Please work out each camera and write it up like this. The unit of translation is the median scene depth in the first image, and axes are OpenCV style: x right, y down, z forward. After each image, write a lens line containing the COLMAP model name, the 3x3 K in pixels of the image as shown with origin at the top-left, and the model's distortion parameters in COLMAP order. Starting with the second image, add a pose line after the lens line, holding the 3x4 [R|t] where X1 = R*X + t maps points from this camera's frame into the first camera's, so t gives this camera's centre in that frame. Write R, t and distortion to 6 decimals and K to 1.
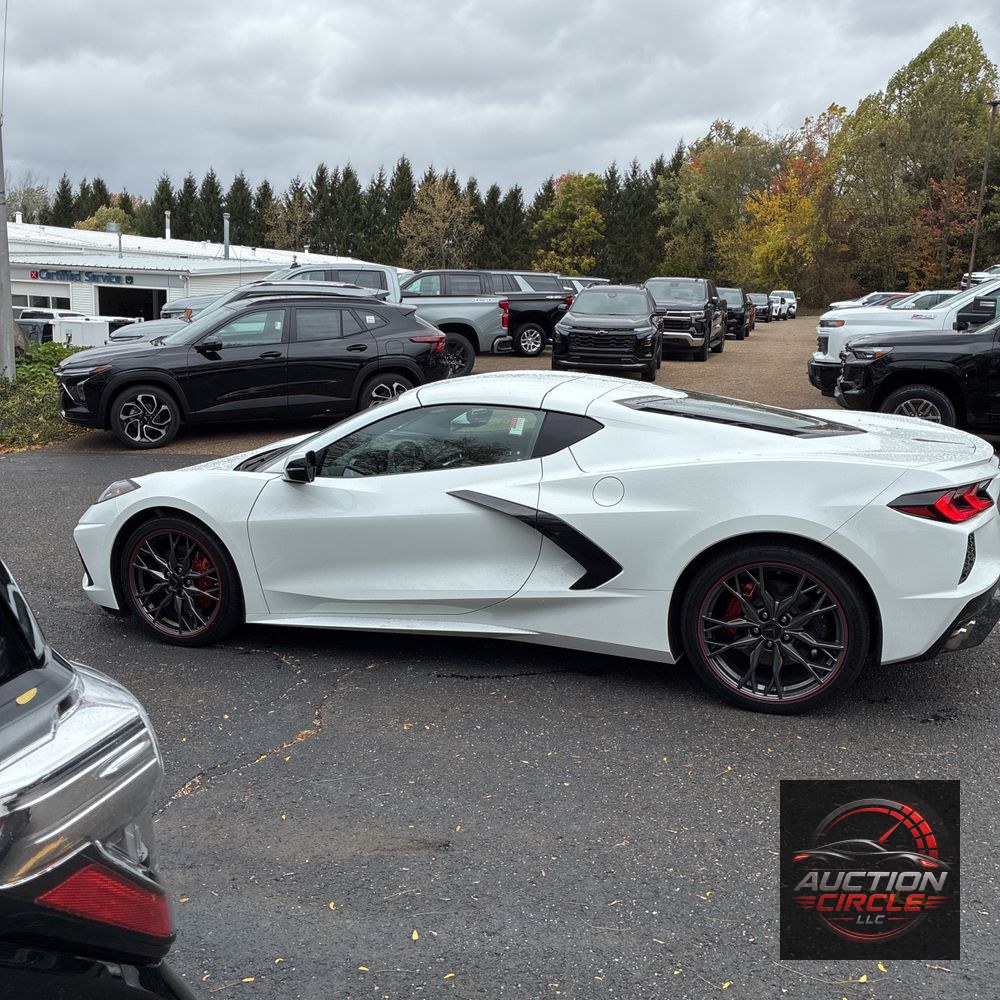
lens RADIAL K [[1002.5, 0, 491.0], [0, 1002.5, 497.3], [0, 0, 1]] dist [0.014363, 0.000000]
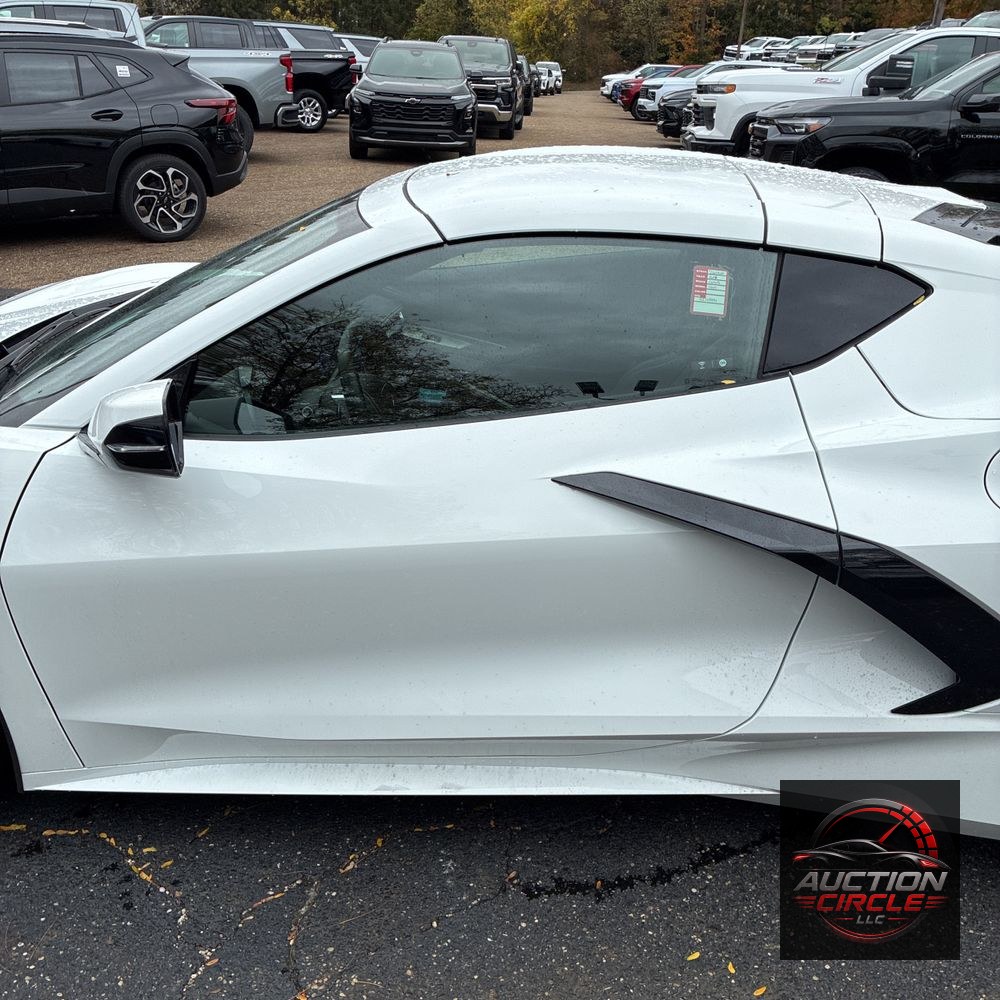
lens RADIAL K [[1002.5, 0, 487.6], [0, 1002.5, 493.8], [0, 0, 1]] dist [0.014363, 0.000000]
pose [[0.970732, -0.078716, 0.226899, -0.038657], [0.031348, 0.978208, 0.205247, -0.019389], [-0.238111, -0.192127, 0.952045, 0.157732]]
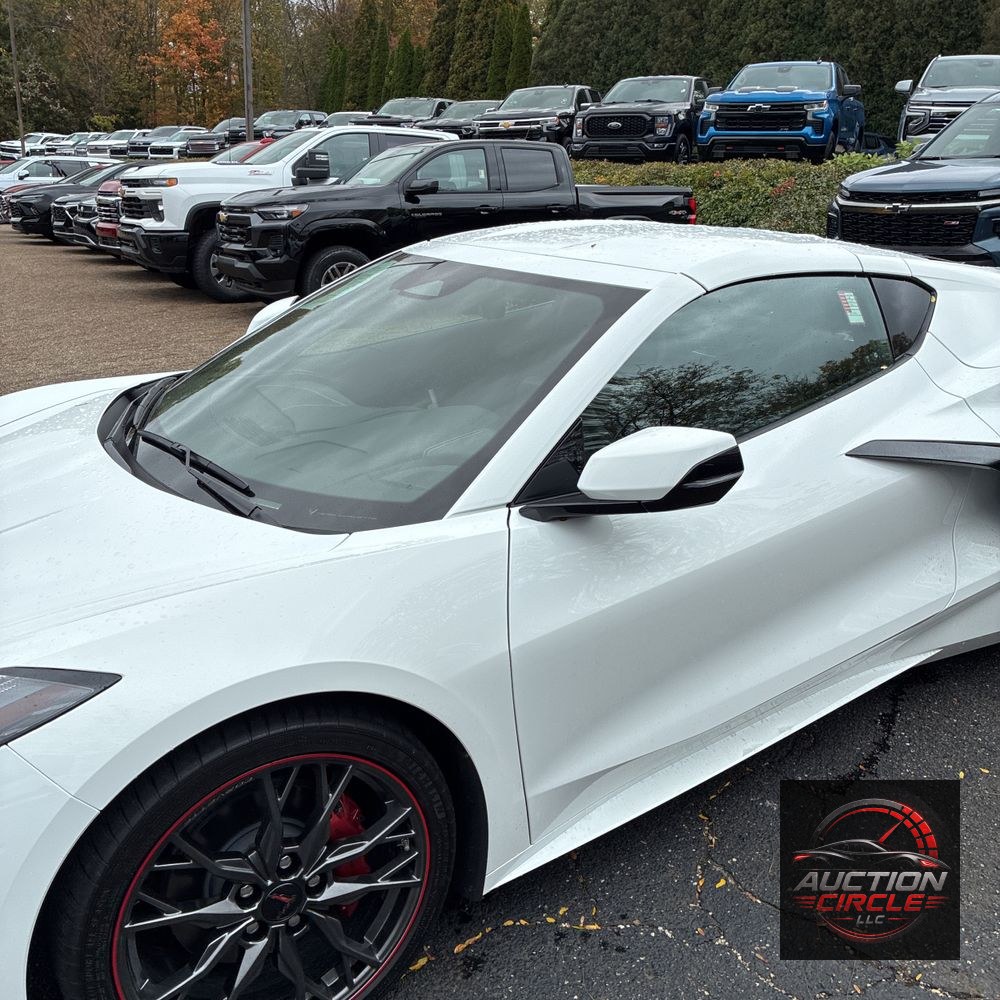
lens RADIAL K [[1002.5, 0, 481.8], [0, 1002.5, 497.8], [0, 0, 1]] dist [0.014363, 0.000000]
pose [[0.617947, -0.248164, 0.746027, -0.134153], [0.159926, 0.968716, 0.189771, -0.026956], [-0.769783, 0.002041, 0.638303, 0.201639]]
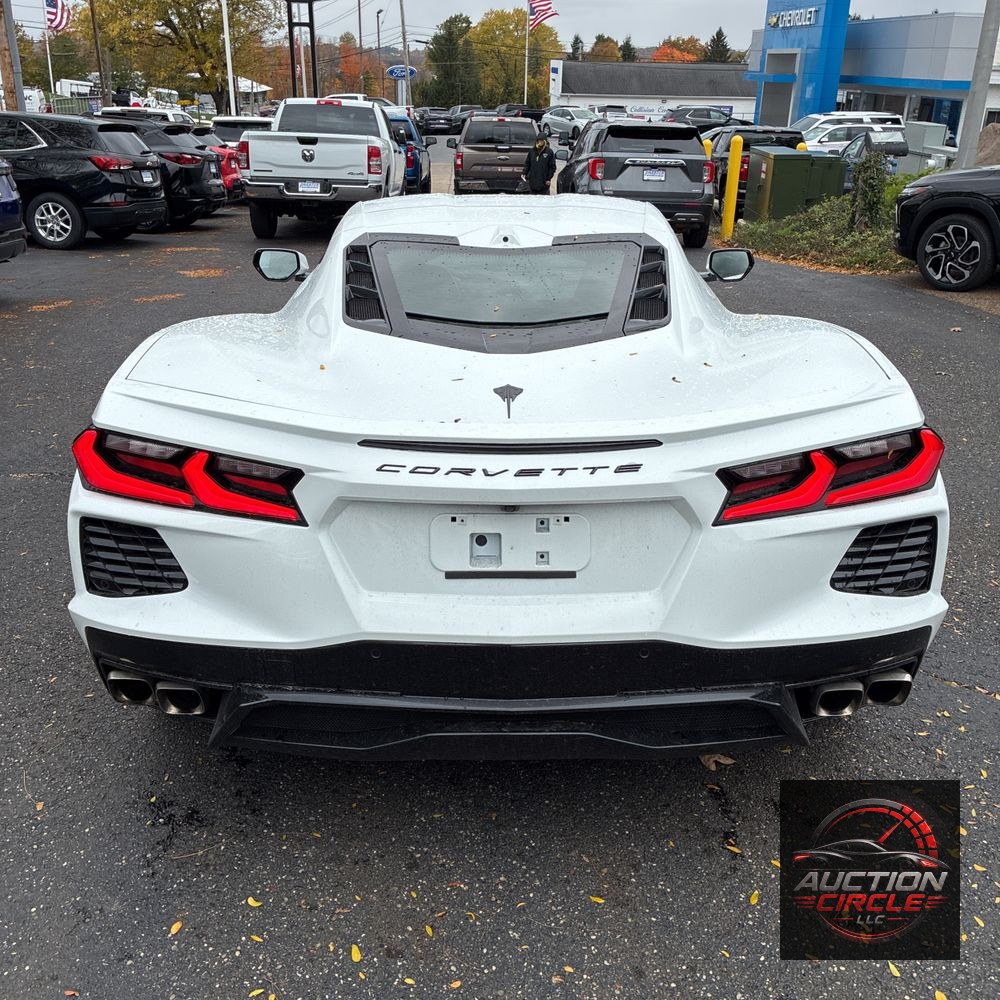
lens RADIAL K [[1002.5, 0, 501.2], [0, 1002.5, 501.9], [0, 0, 1]] dist [0.014363, 0.000000]
pose [[0.344776, 0.338850, -0.875391, 0.216000], [-0.187084, 0.938668, 0.289660, -0.035778], [0.919853, 0.063904, 0.387023, 0.207149]]
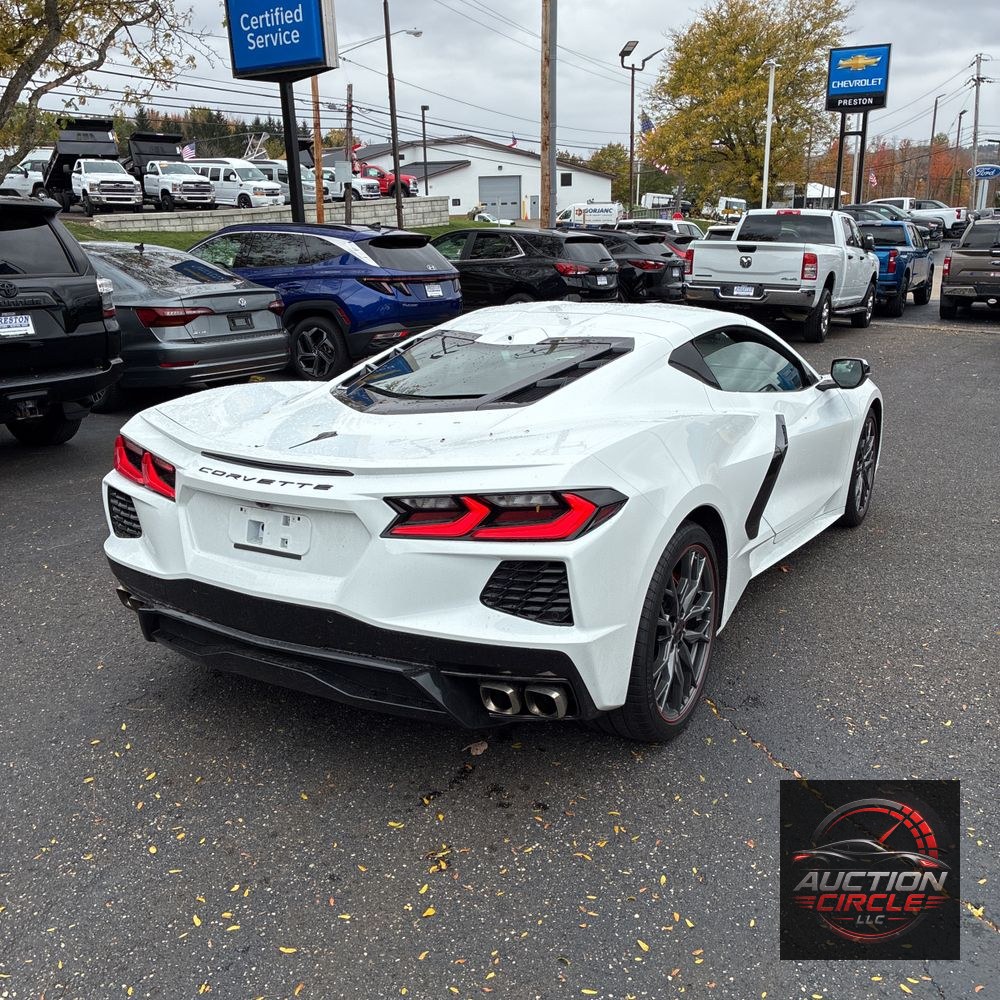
lens RADIAL K [[1002.5, 0, 493.4], [0, 1002.5, 495.9], [0, 0, 1]] dist [0.014363, 0.000000]
pose [[-0.181848, 0.260290, -0.948251, 0.269632], [-0.176342, 0.940064, 0.291861, -0.059591], [0.967386, 0.220291, -0.125049, 0.304297]]
